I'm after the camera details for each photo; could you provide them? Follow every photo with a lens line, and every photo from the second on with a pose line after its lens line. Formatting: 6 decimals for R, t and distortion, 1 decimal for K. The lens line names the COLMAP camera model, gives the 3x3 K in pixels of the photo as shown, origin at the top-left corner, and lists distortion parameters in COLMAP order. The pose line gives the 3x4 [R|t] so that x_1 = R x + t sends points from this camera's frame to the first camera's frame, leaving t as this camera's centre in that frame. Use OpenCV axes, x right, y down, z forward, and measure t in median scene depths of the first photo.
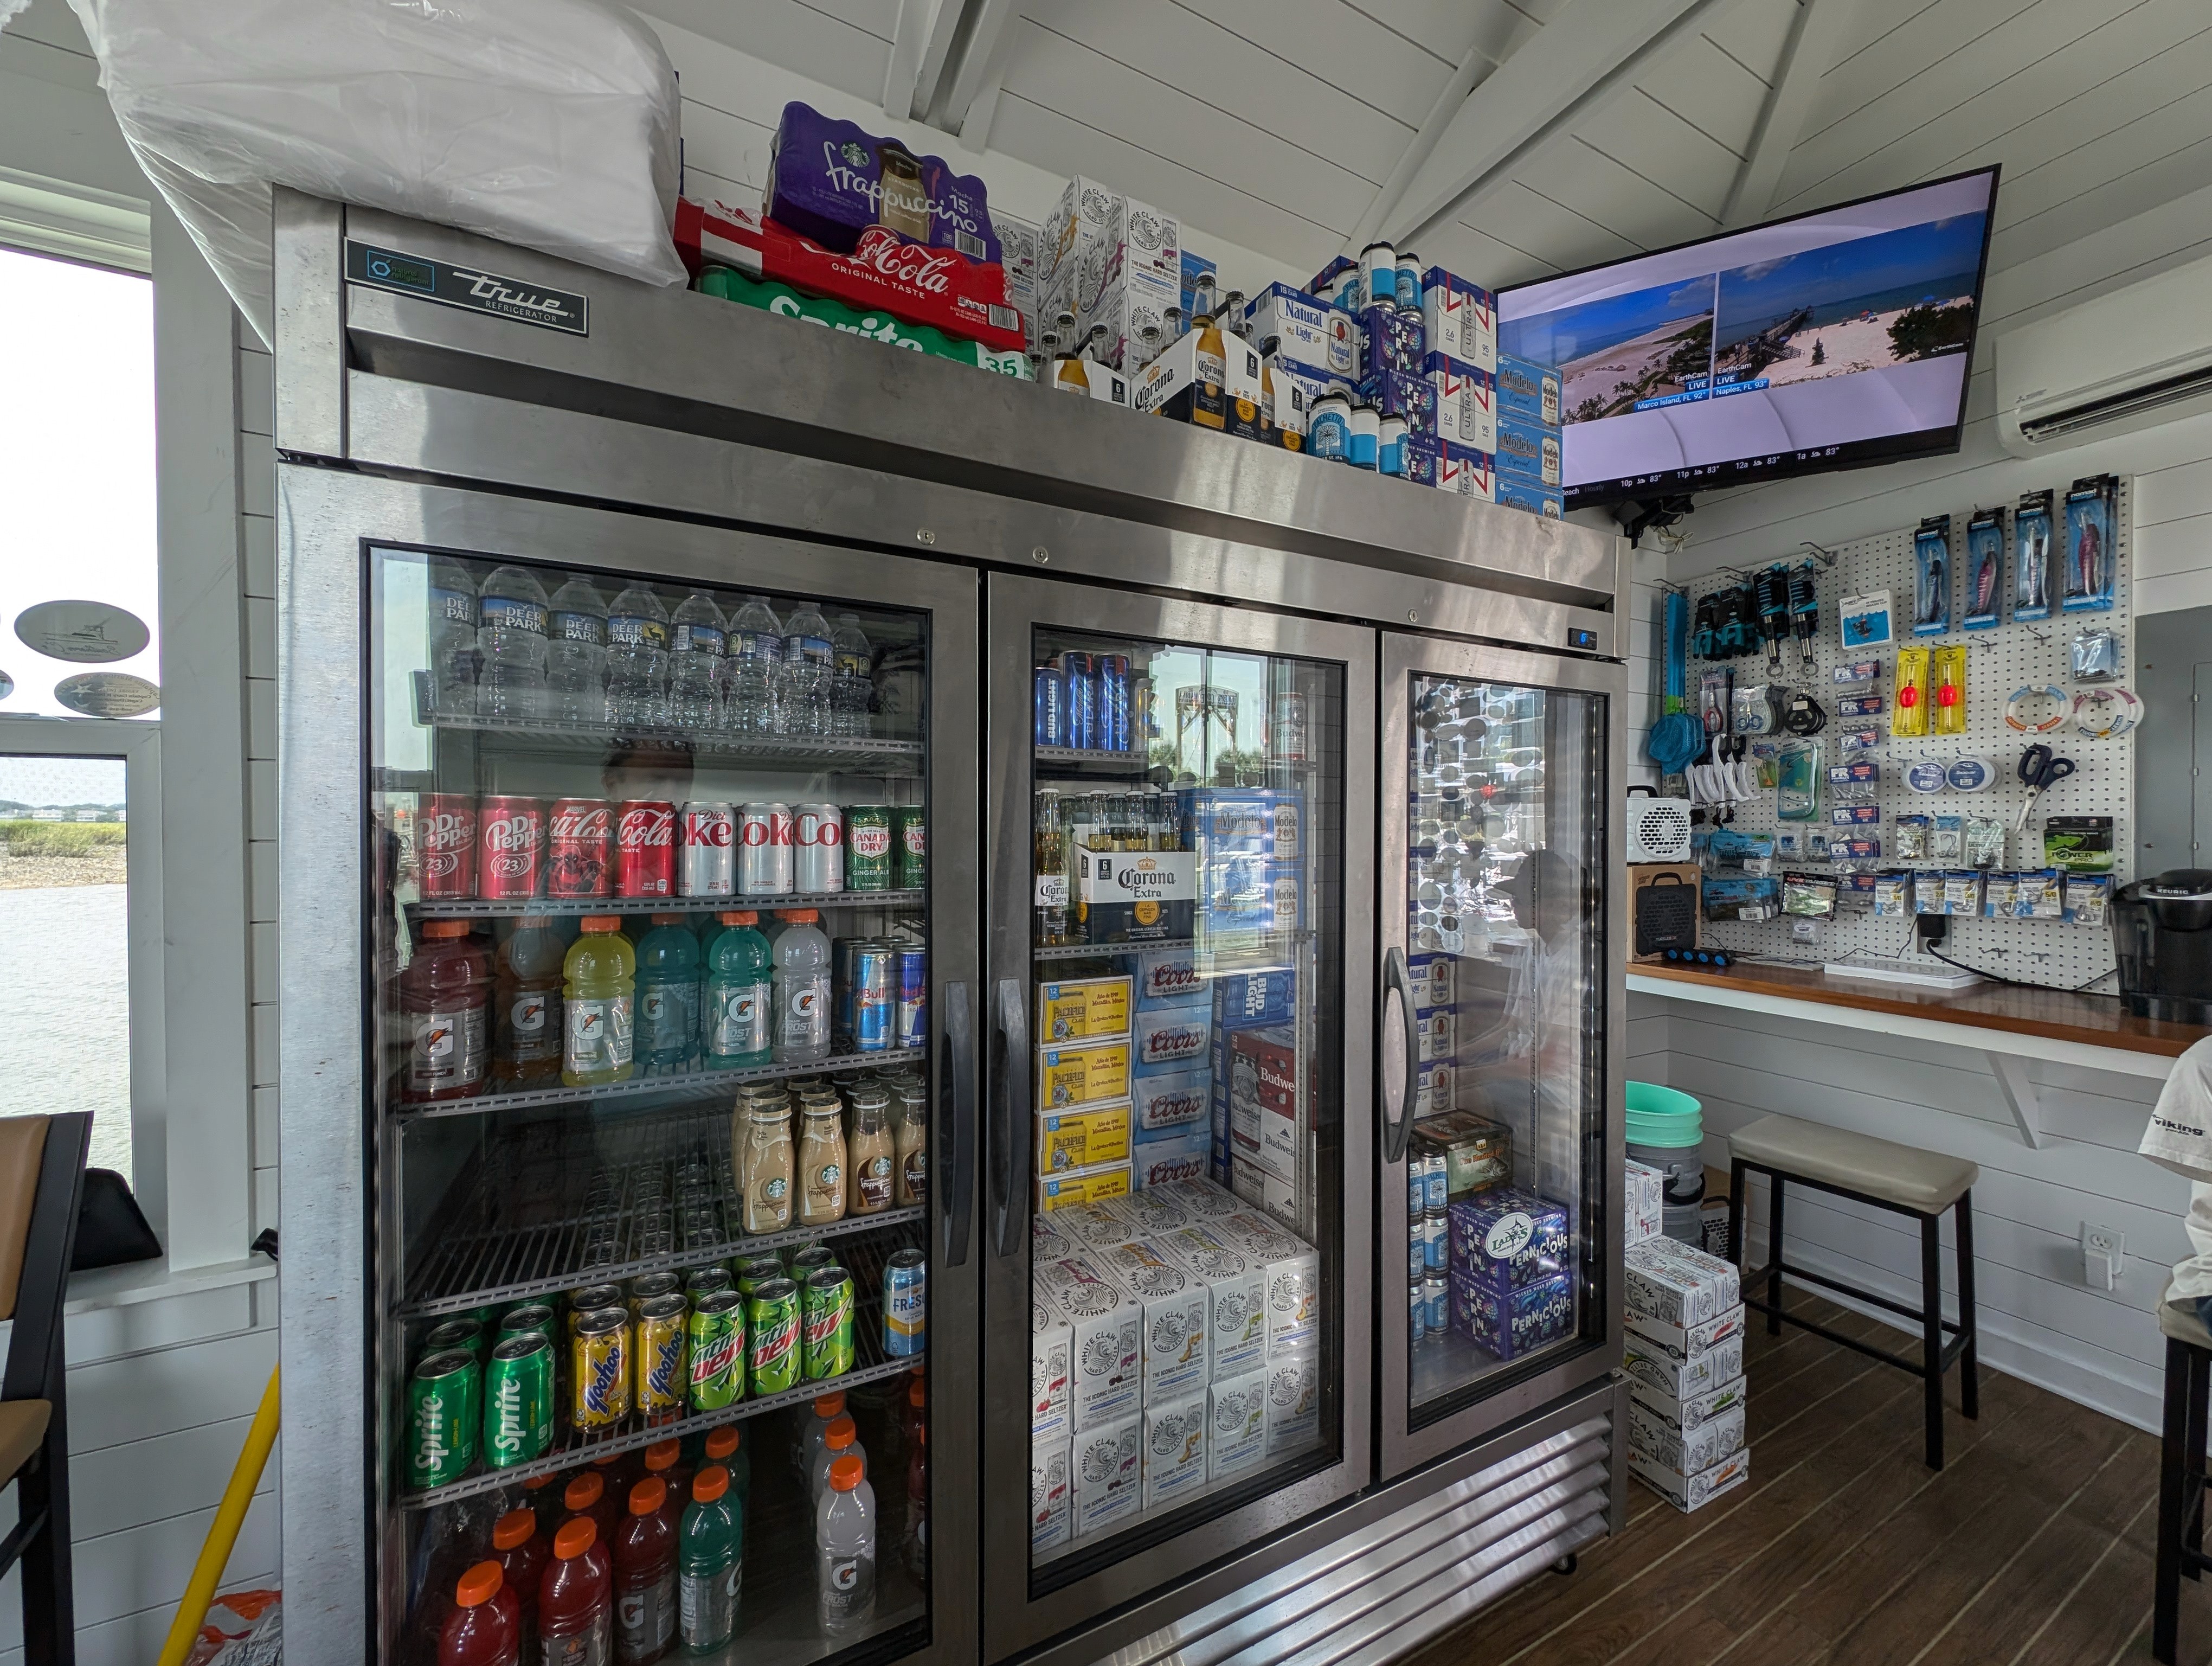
lens RADIAL K [[822.3, 0, 1102.4], [0, 822.3, 836.8], [0, 0, 1]] dist [0.003025, -0.000133]
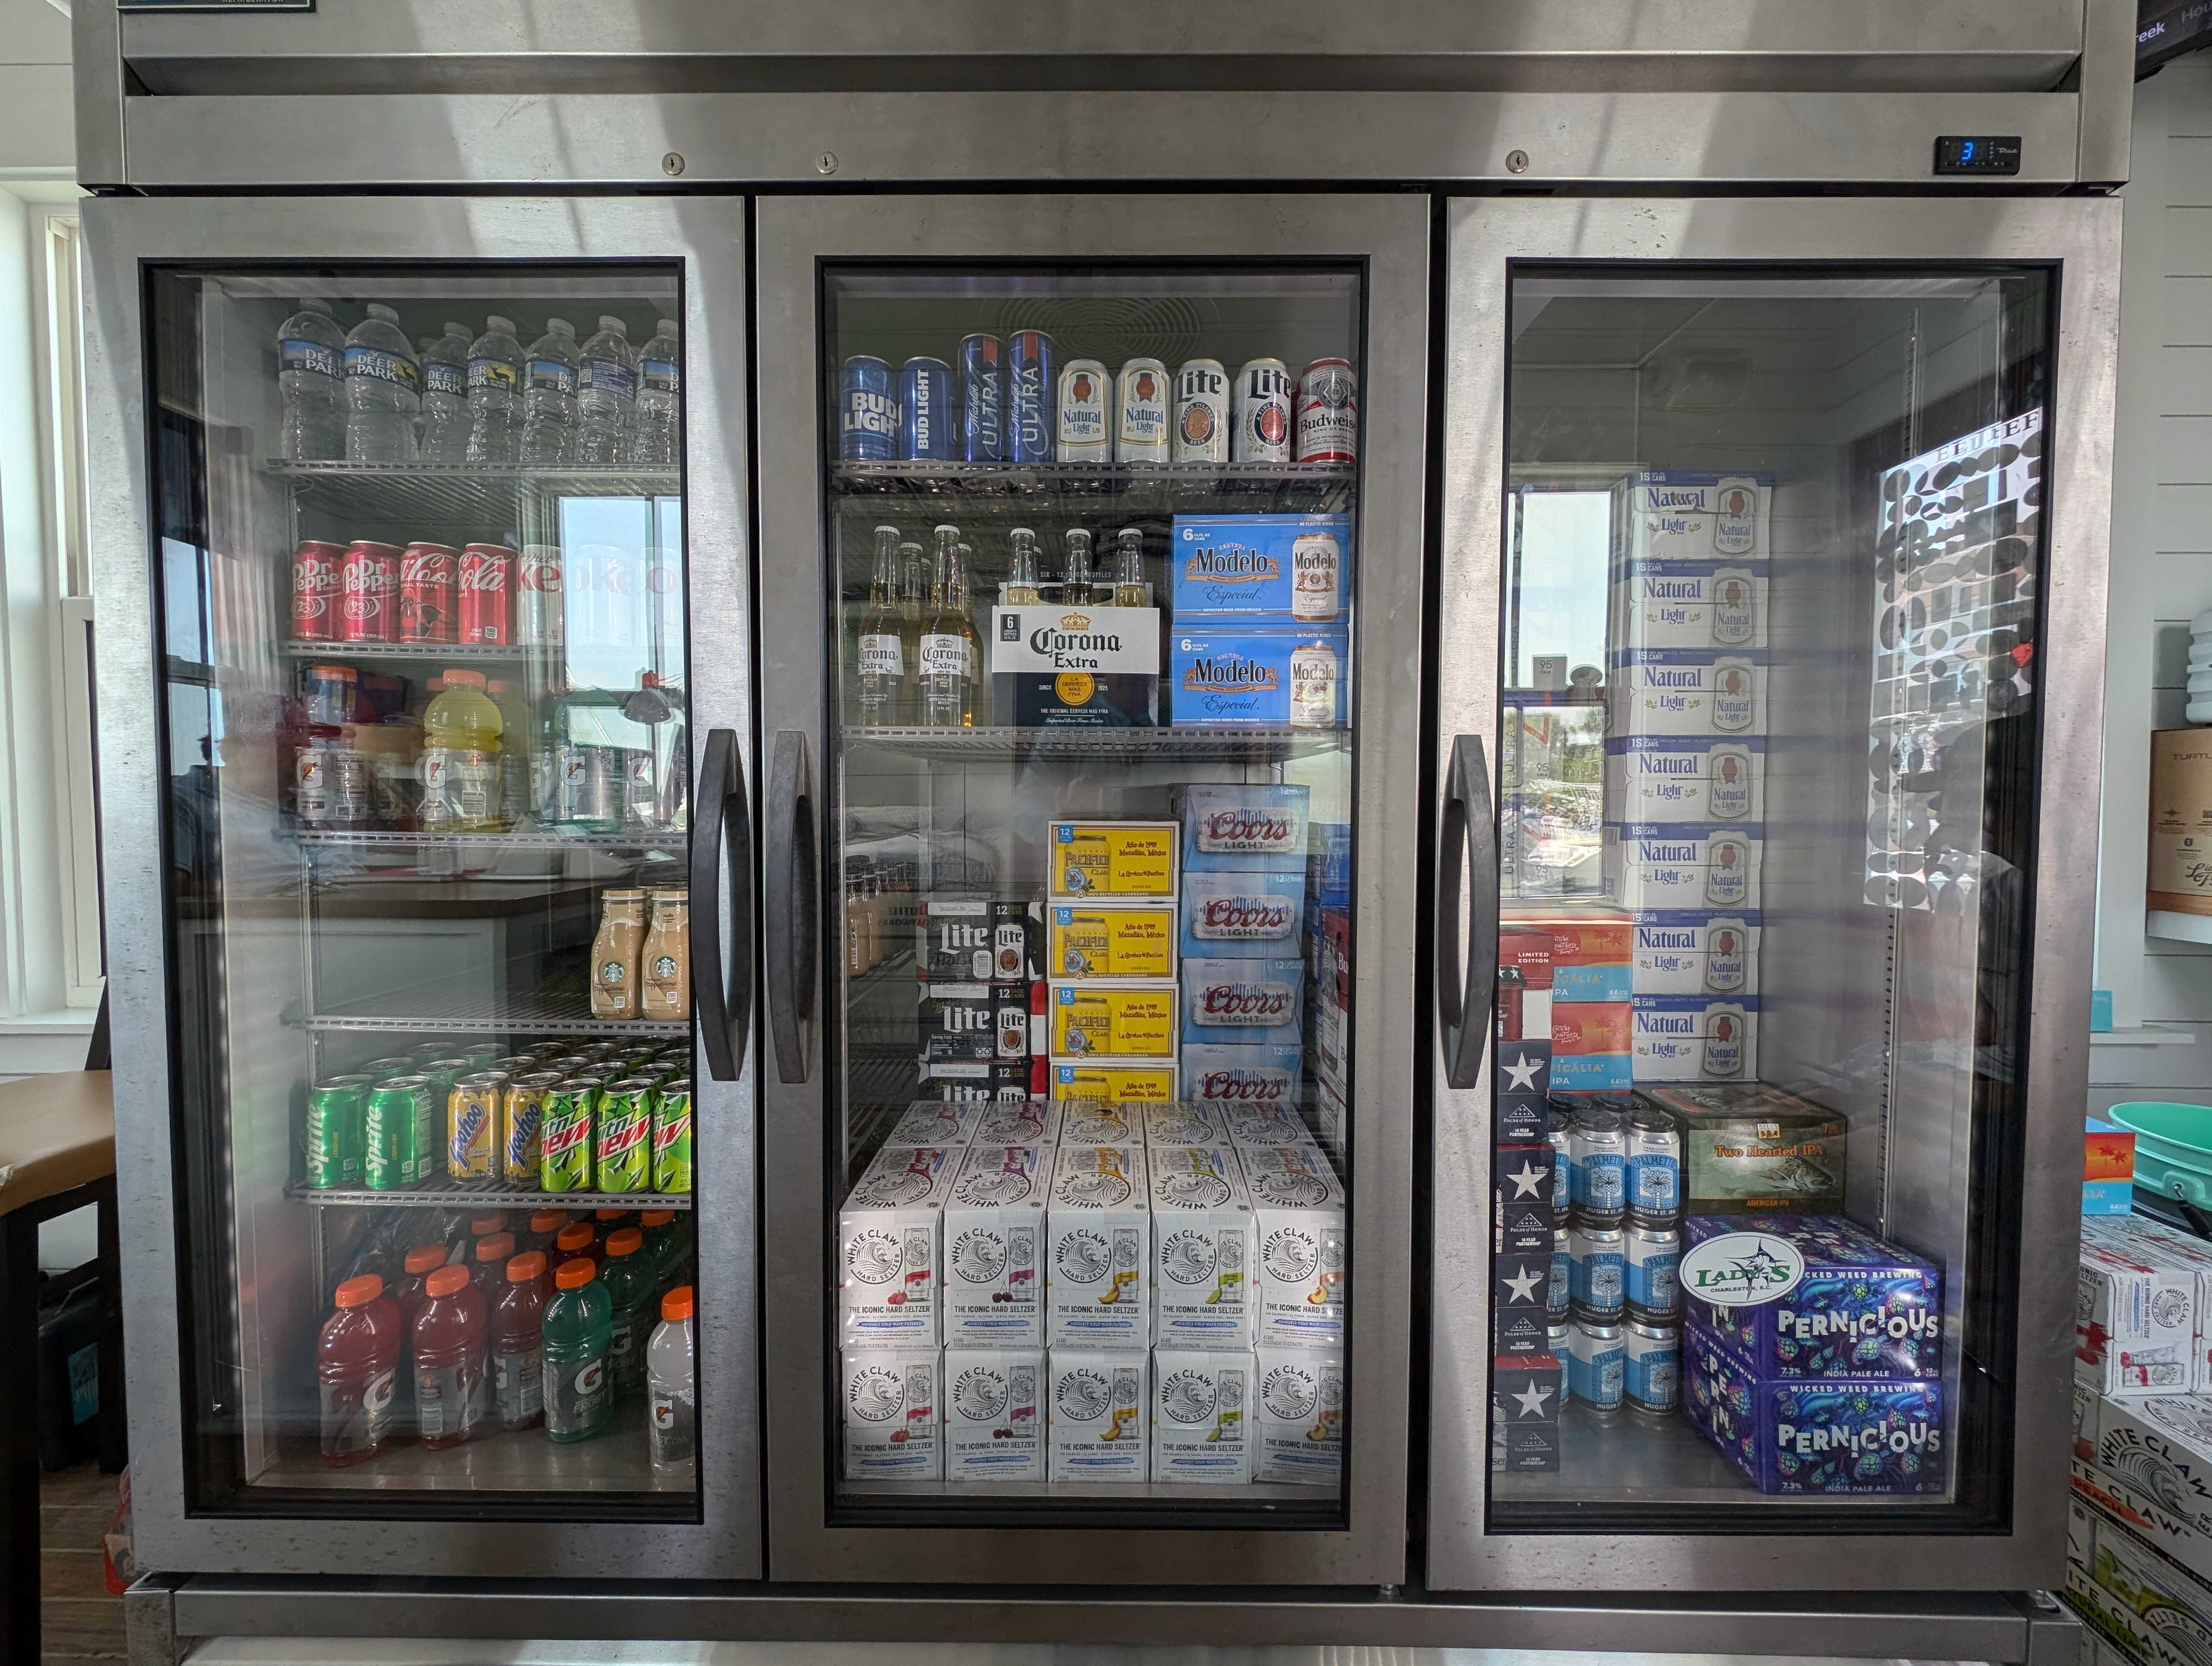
lens RADIAL K [[822.3, 0, 1109.5], [0, 822.3, 833.7], [0, 0, 1]] dist [0.003025, -0.000133]
pose [[0.893225, 0.016087, -0.449322, 0.342328], [-0.005567, 0.999679, 0.024725, 0.168542], [0.449576, -0.019584, 0.893028, 0.296085]]
